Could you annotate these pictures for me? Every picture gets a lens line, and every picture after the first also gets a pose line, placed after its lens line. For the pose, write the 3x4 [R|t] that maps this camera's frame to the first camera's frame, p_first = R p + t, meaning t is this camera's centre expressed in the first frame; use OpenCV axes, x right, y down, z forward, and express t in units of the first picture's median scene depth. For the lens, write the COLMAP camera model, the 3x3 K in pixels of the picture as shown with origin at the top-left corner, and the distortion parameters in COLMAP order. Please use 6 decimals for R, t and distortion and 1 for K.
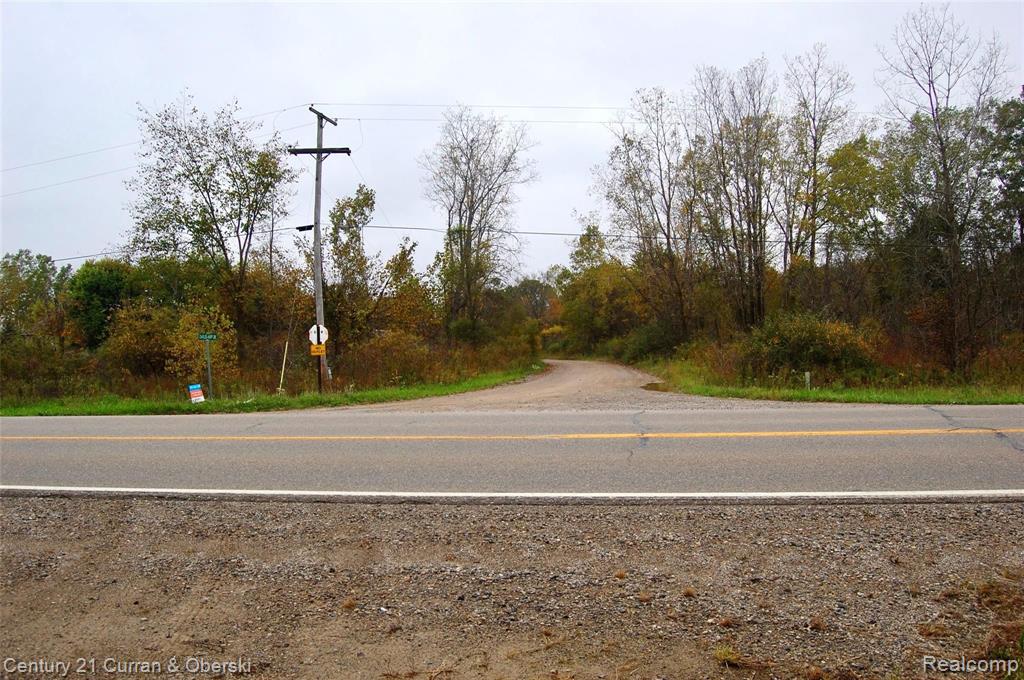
lens RADIAL K [[799.5, 0, 512.0], [0, 799.5, 340.0], [0, 0, 1]] dist [-0.081794, 0.001829]
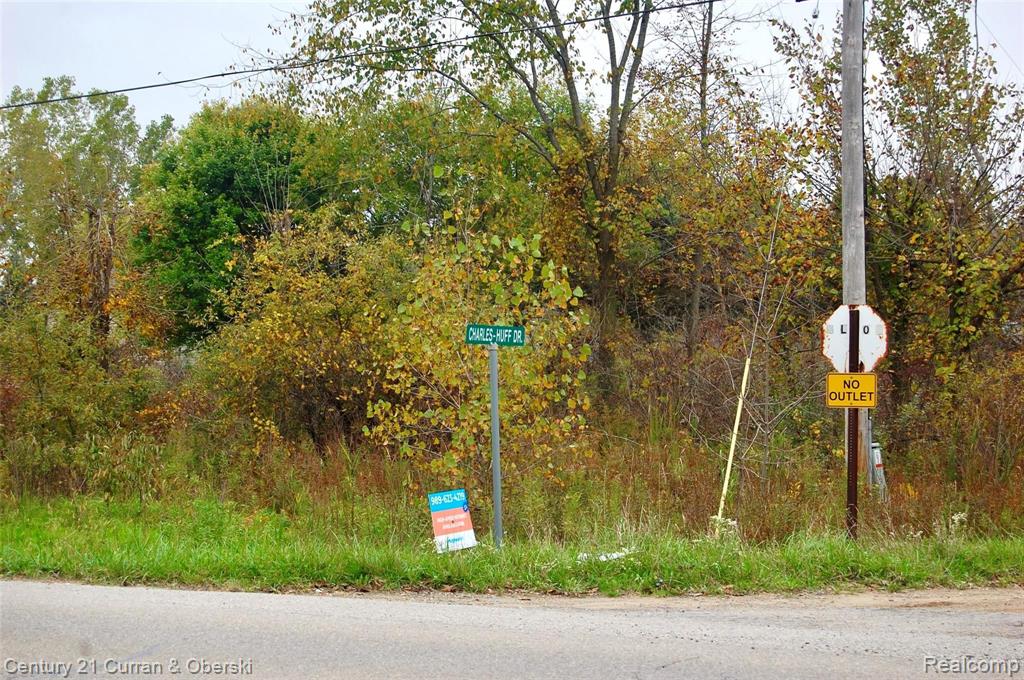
lens RADIAL K [[2243.4, 0, 512.0], [0, 2243.4, 340.0], [0, 0, 1]] dist [0.003303, 0.009079]
pose [[0.929980, 0.033886, -0.366045, -0.038054], [-0.034217, 0.999399, 0.005585, -0.004538], [0.366014, 0.007331, 0.930580, 0.120635]]
